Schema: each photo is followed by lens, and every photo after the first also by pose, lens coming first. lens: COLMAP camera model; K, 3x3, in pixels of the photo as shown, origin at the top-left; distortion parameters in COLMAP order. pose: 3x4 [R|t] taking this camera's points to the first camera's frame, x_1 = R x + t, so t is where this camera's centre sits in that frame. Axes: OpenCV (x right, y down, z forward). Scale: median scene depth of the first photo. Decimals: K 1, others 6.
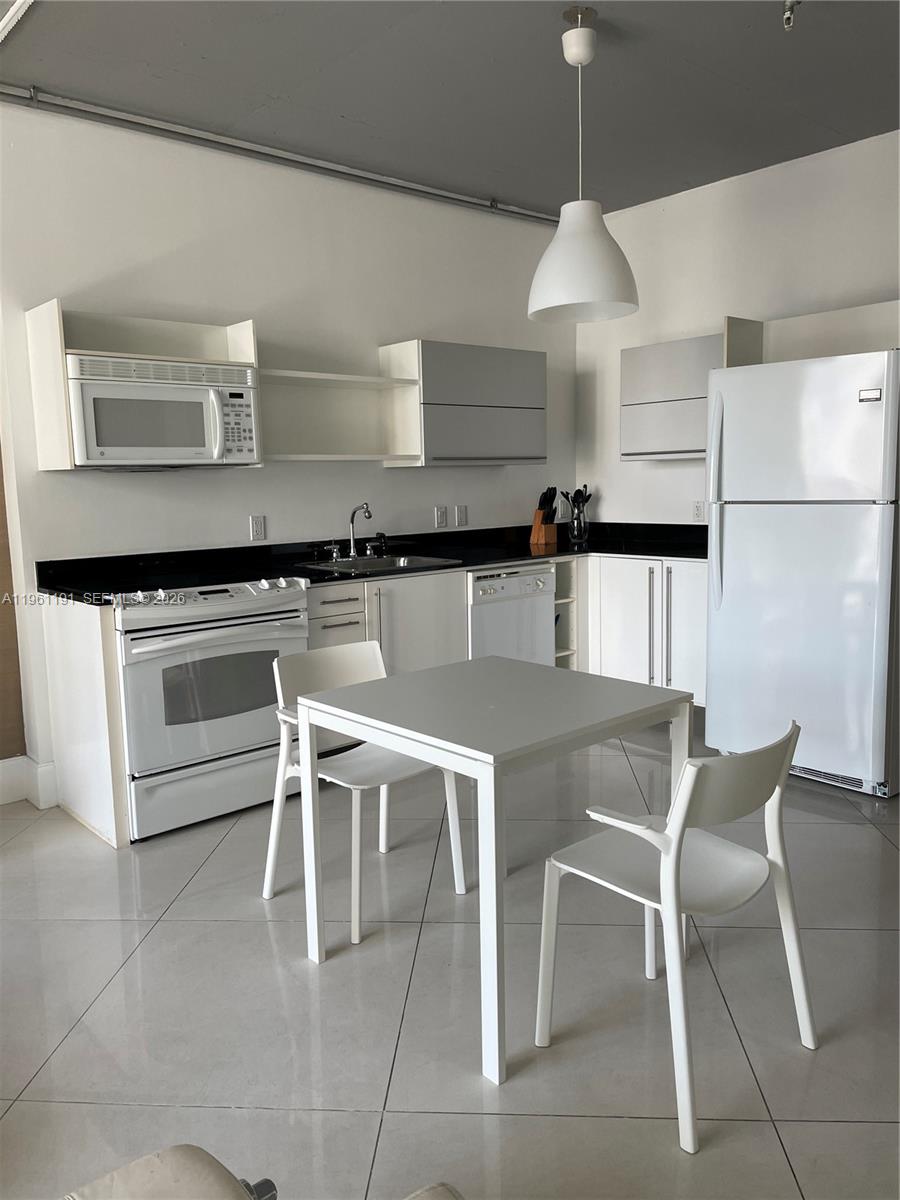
lens RADIAL K [[924.8, 0, 450.0], [0, 924.8, 600.0], [0, 0, 1]] dist [0.035334, -0.002957]
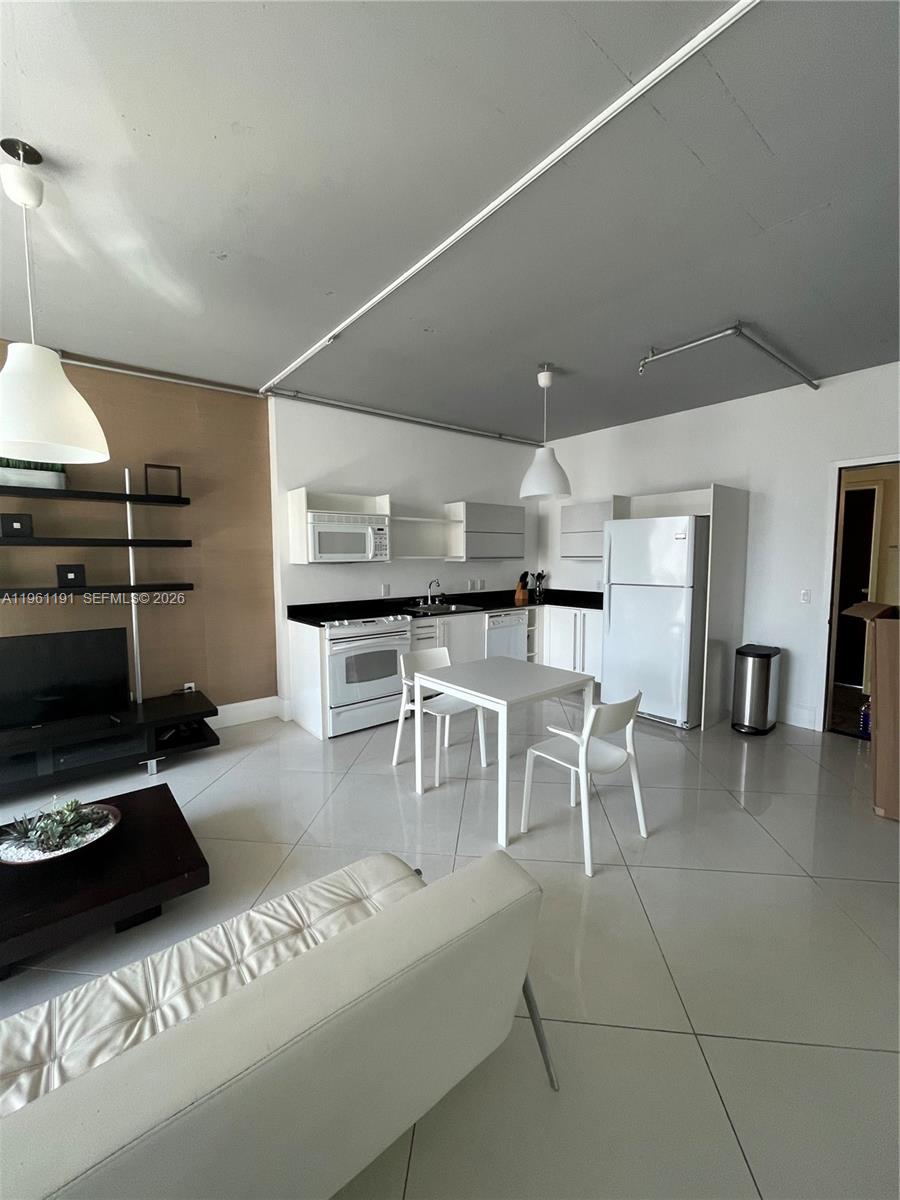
lens RADIAL K [[486.5, 0, 450.0], [0, 486.5, 600.0], [0, 0, 1]] dist [-0.001033, -0.000887]
pose [[0.999069, 0.023593, -0.036130, -0.029646], [-0.025203, 0.998679, -0.044768, -0.013551], [0.035026, 0.045637, 0.998344, -0.116901]]
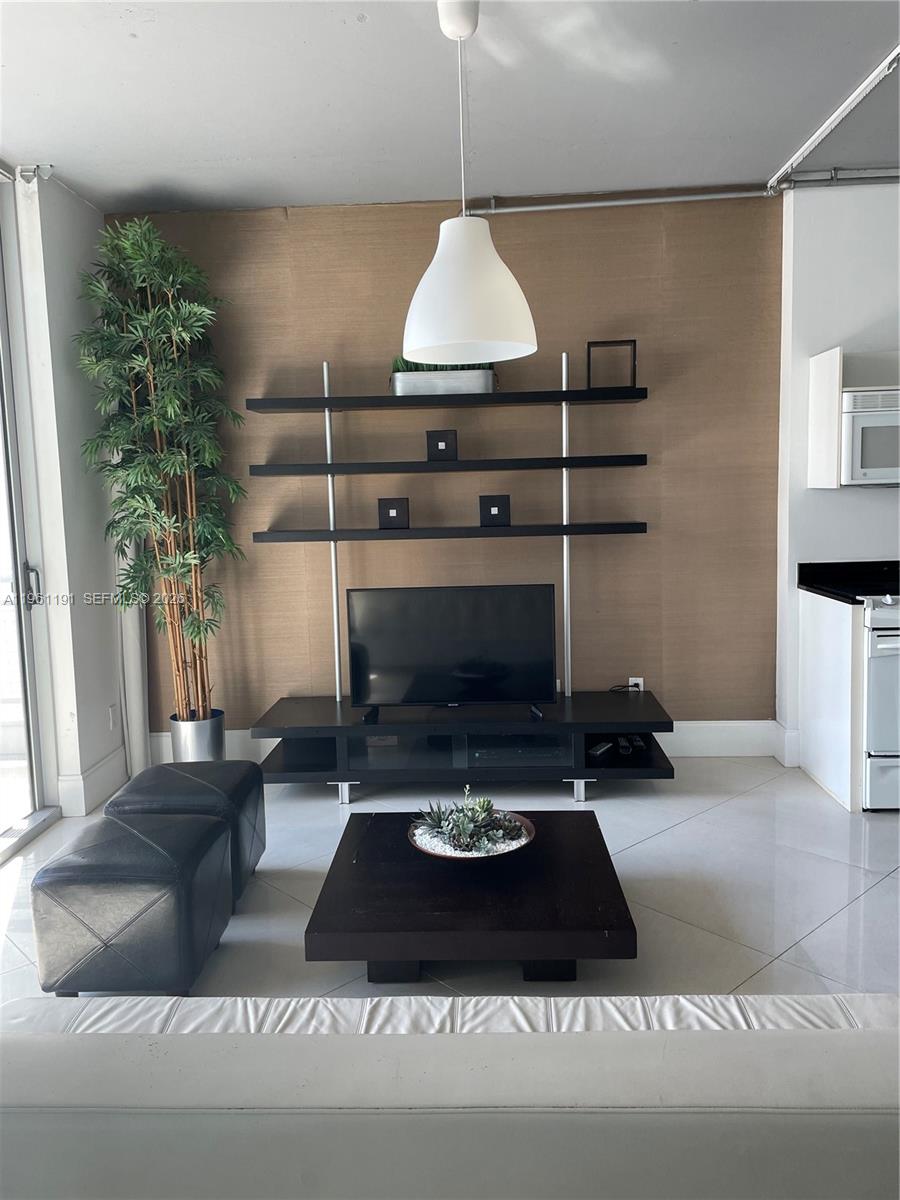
lens RADIAL K [[899.7, 0, 454.6], [0, 899.7, 585.2], [0, 0, 1]] dist [0.009978, 0.003836]
pose [[0.732685, 0.073432, -0.676595, 0.023710], [-0.077317, 0.996707, 0.024448, -0.006759], [0.676162, 0.034400, 0.735950, -0.172066]]
